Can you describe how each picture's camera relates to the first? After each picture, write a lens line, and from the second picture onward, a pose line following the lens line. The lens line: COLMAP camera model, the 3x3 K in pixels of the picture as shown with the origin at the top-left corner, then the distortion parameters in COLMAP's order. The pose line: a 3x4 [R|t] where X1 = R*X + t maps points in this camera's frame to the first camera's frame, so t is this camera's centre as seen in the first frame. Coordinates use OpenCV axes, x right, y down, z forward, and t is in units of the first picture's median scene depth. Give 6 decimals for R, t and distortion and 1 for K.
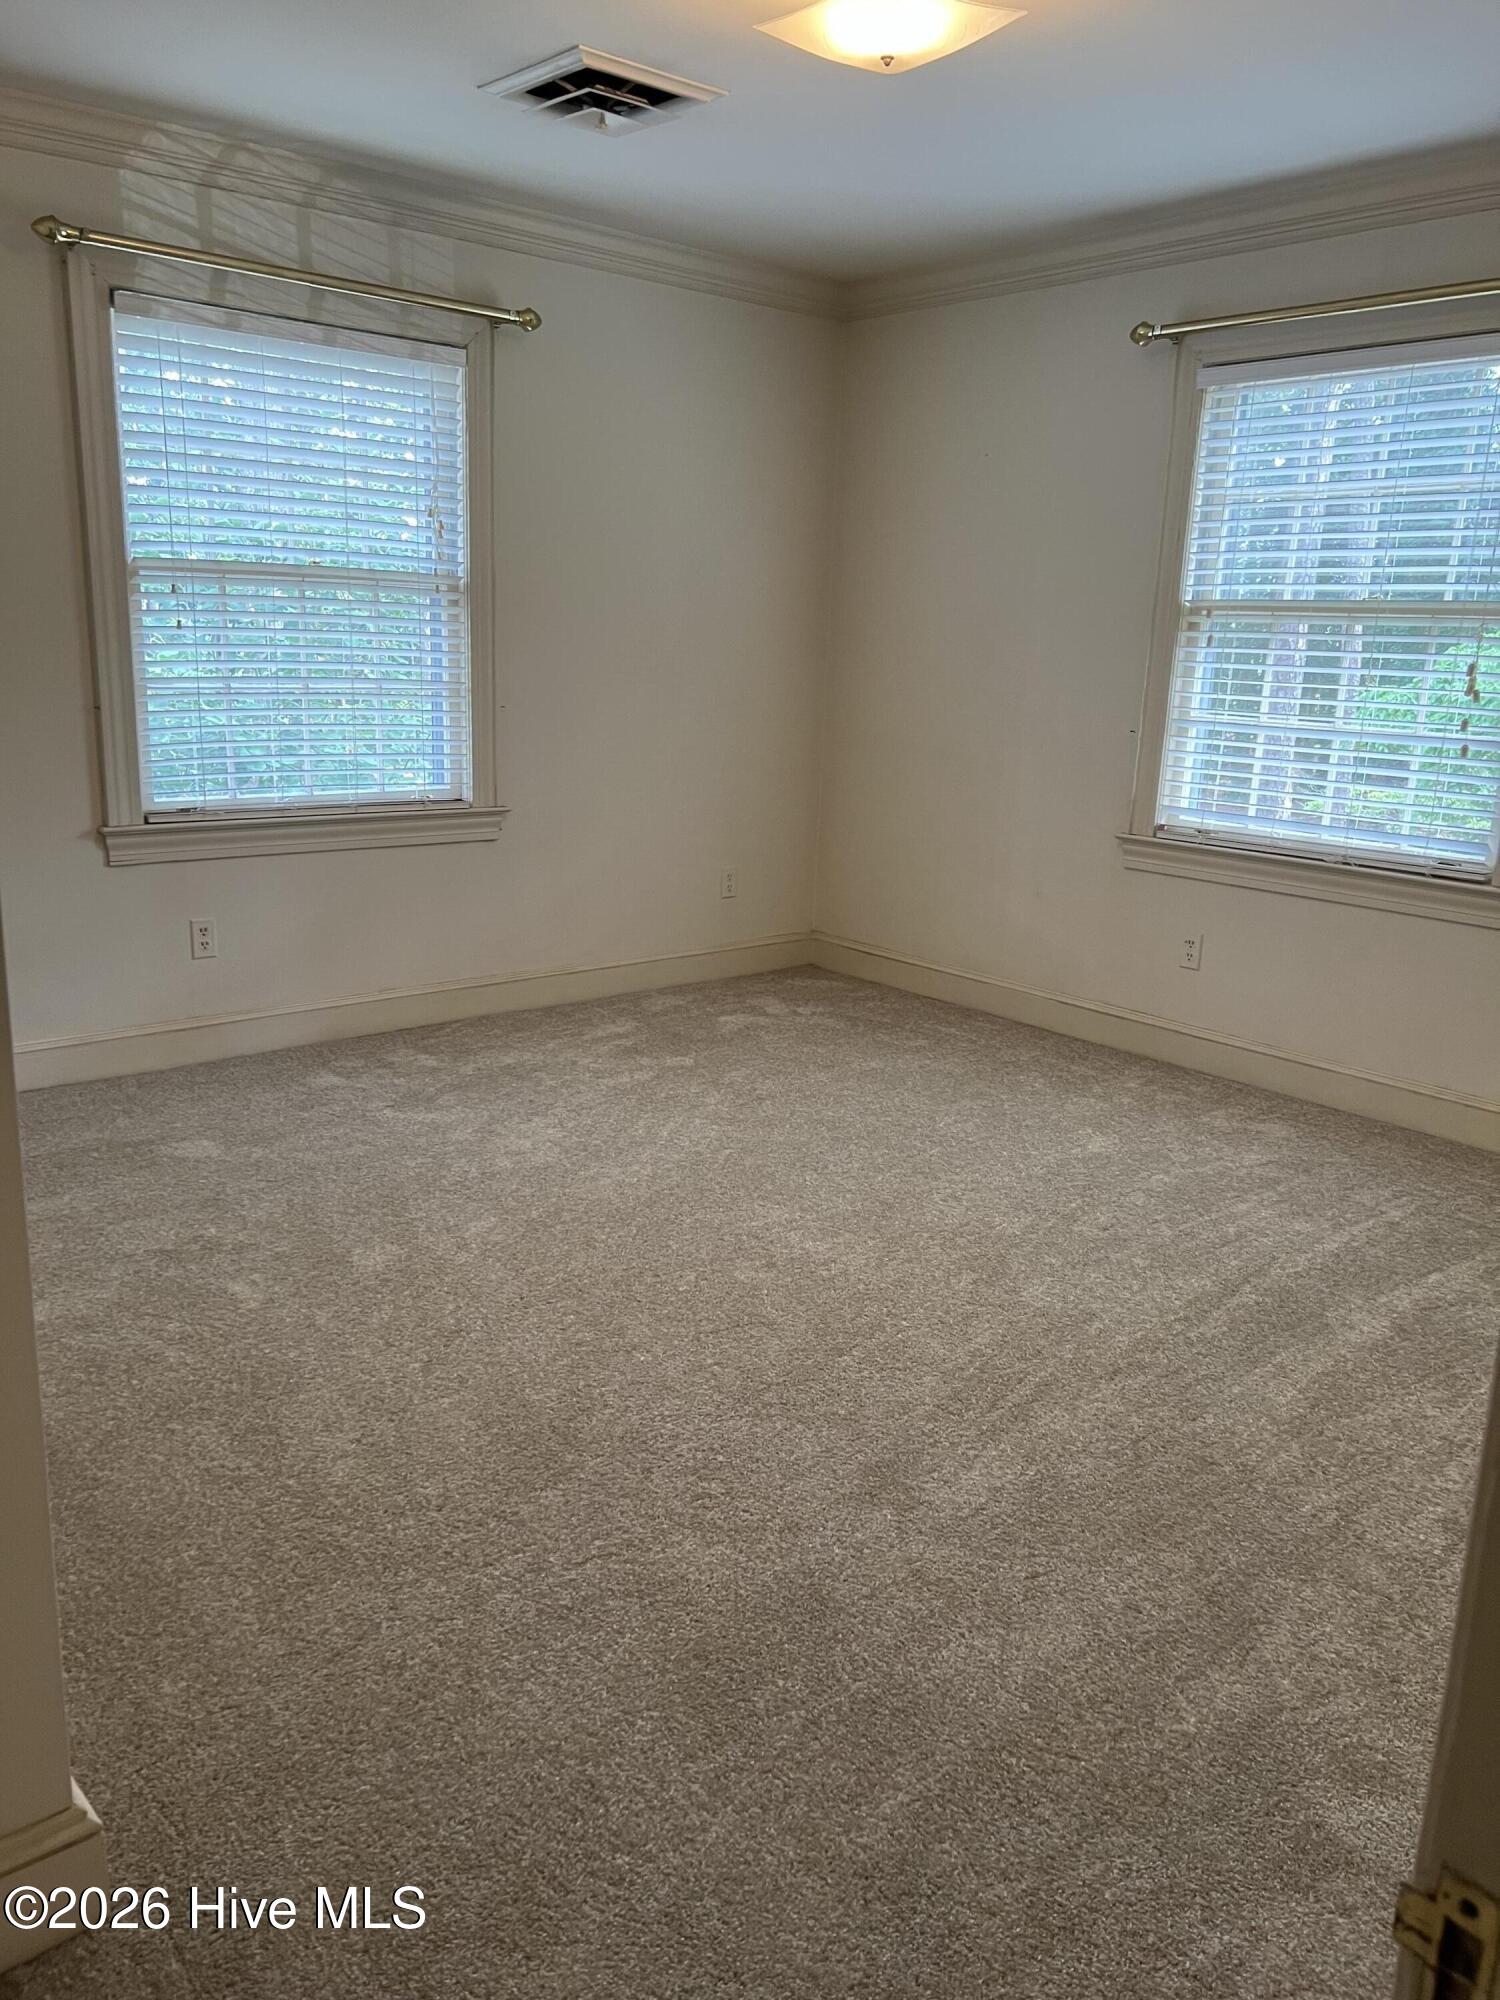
lens RADIAL K [[1552.5, 0, 750.0], [0, 1552.5, 1000.0], [0, 0, 1]] dist [0.054696, -0.004110]
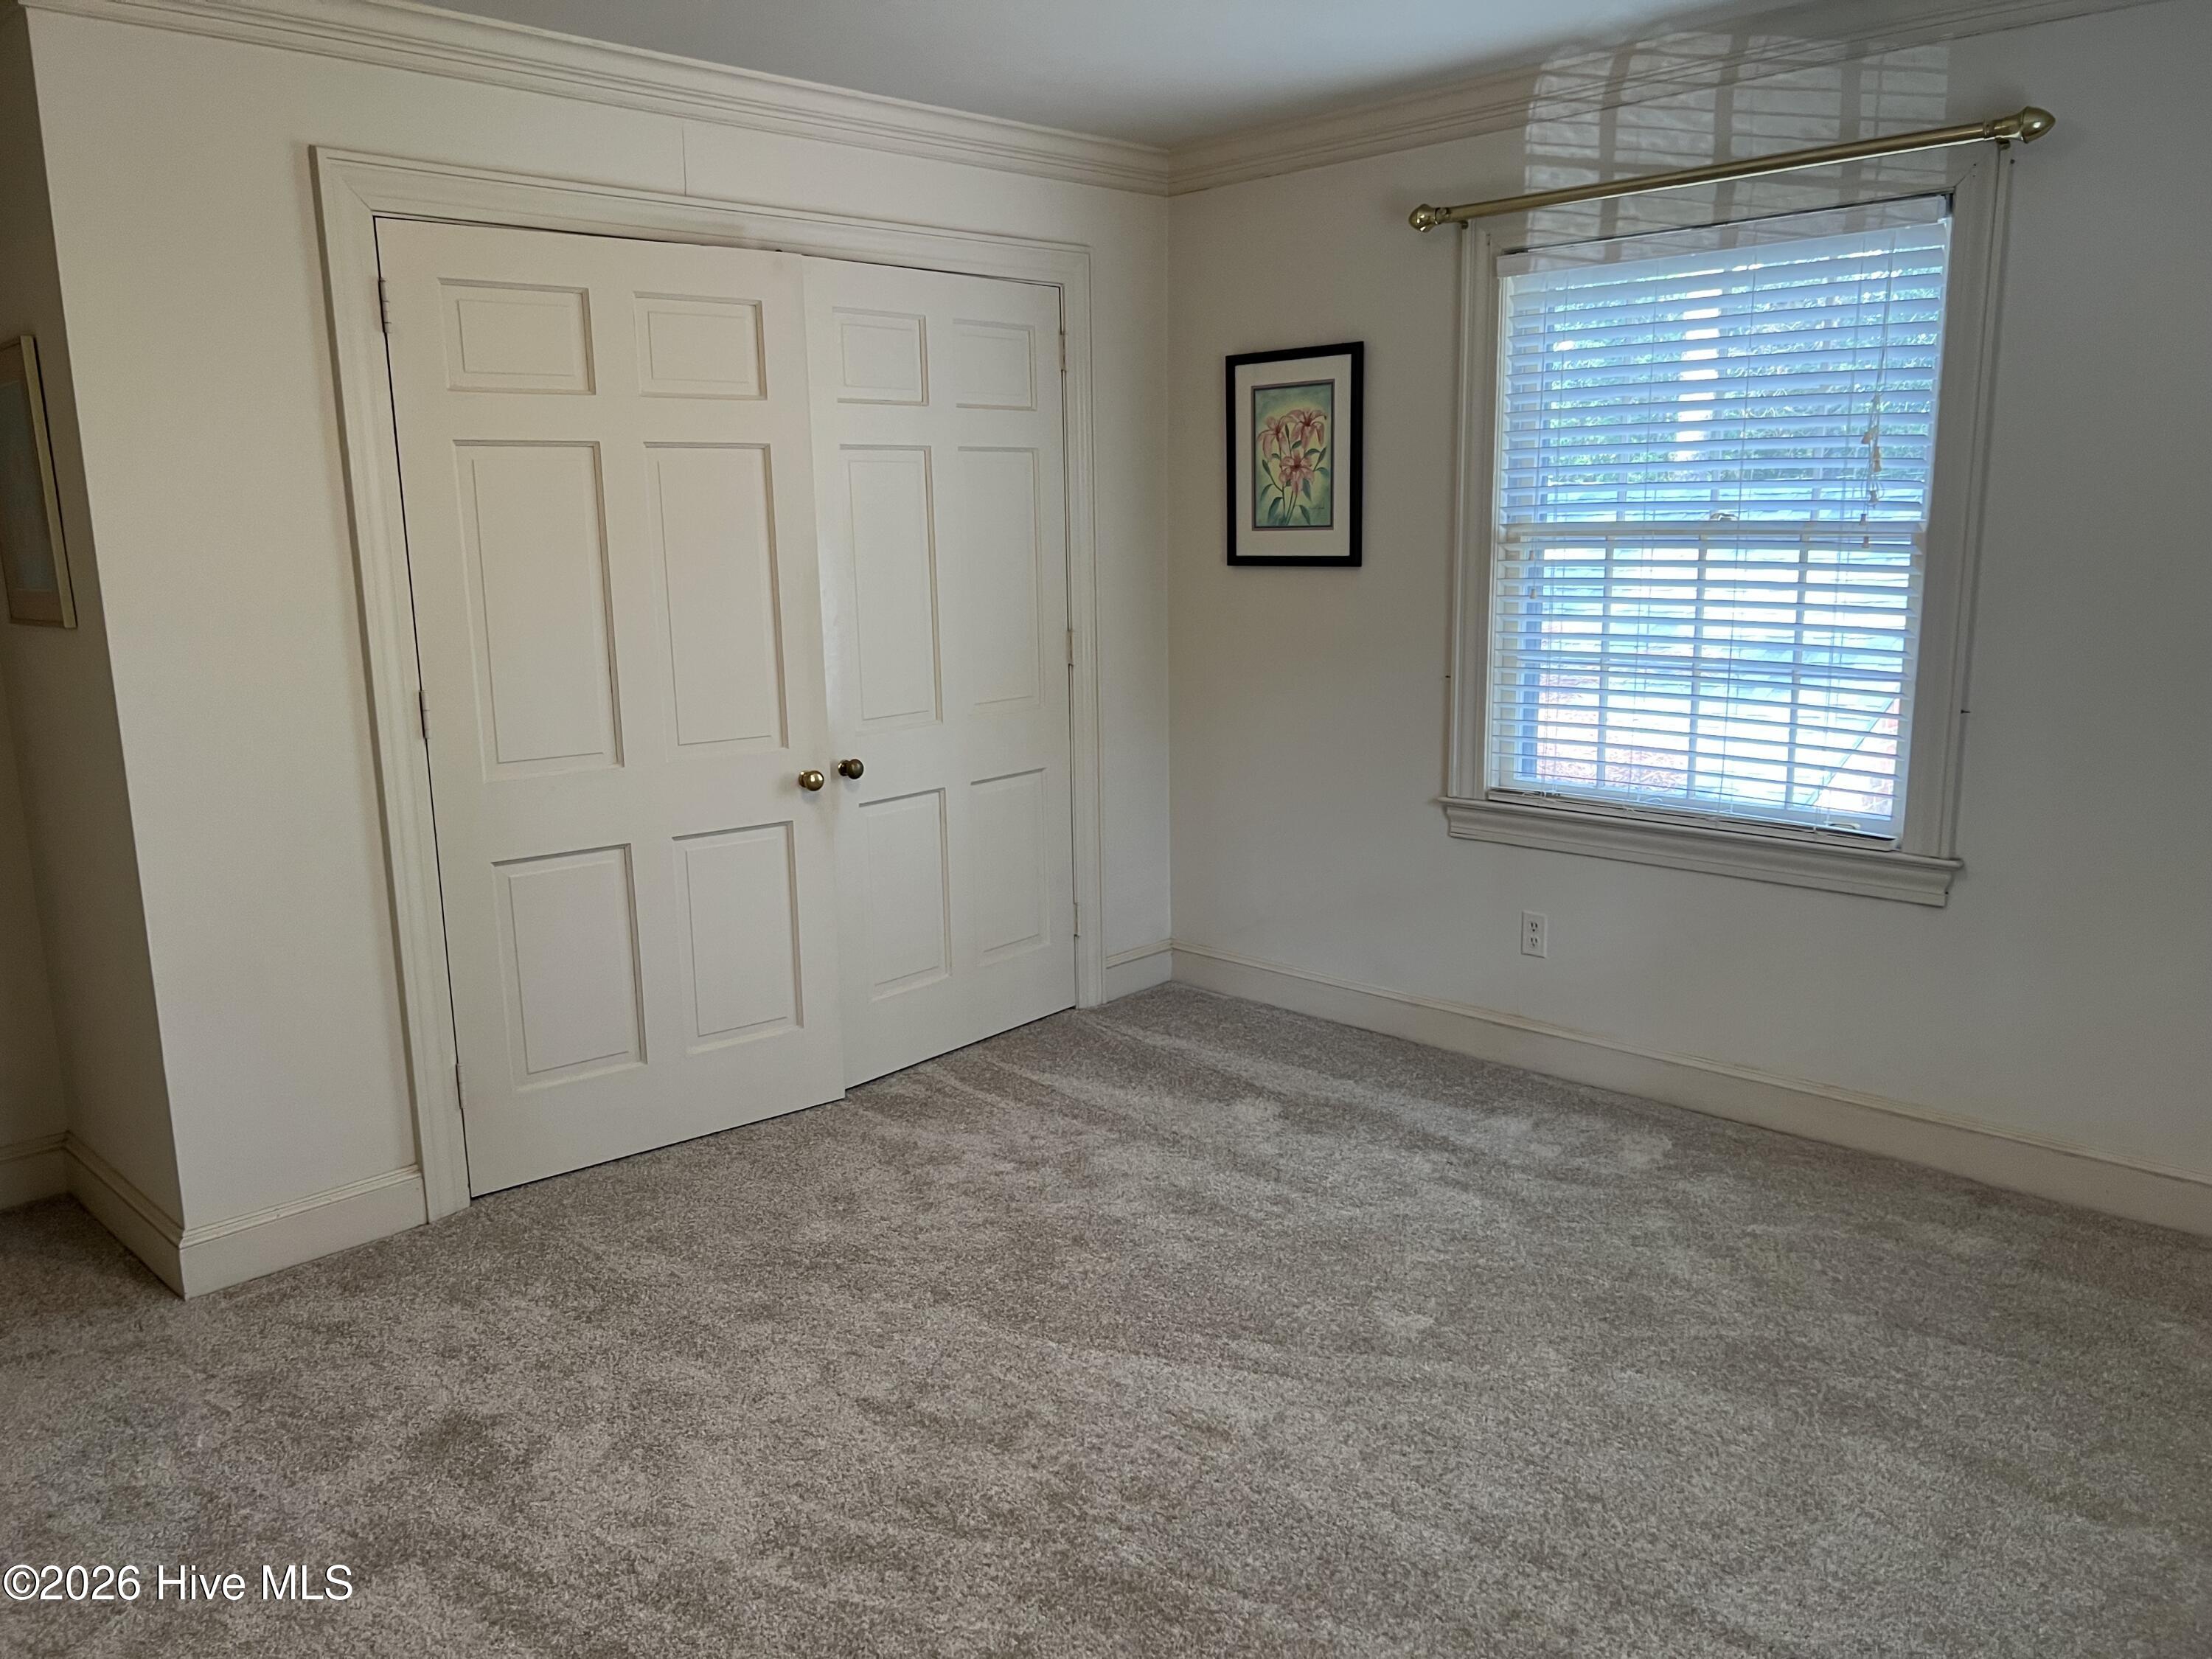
lens RADIAL K [[1717.1, 0, 1106.0], [0, 1717.1, 829.5], [0, 0, 1]] dist [0.054696, -0.004110]
pose [[0.094591, 0.153186, -0.983660, 0.611730], [-0.220851, 0.966698, 0.129307, -0.177503], [0.970710, 0.205011, 0.125272, 0.649039]]
